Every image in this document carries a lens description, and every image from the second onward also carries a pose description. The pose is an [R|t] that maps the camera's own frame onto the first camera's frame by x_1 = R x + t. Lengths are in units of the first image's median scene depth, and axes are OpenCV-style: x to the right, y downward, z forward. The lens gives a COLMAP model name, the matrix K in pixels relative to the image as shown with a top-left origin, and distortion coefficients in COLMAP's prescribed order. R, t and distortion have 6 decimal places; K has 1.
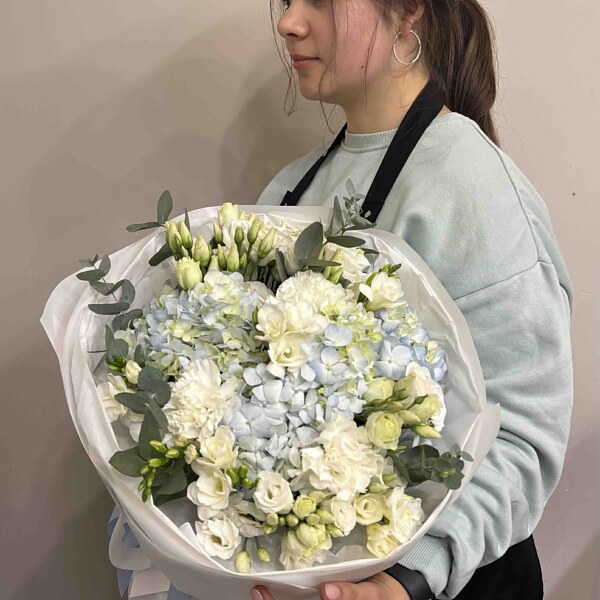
lens RADIAL K [[629.8, 0, 331.3], [0, 629.8, 301.6], [0, 0, 1]] dist [0.016629, -0.112624]
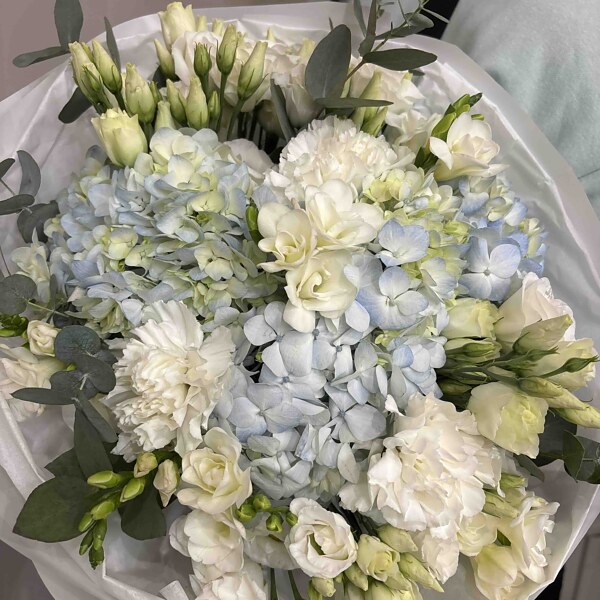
lens RADIAL K [[629.8, 0, 331.3], [0, 629.8, 301.6], [0, 0, 1]] dist [0.016629, -0.112624]
pose [[0.996634, -0.077946, 0.025403, -0.067731], [0.067785, 0.957777, 0.279407, -0.052411], [-0.046109, -0.276744, 0.959837, 0.430999]]
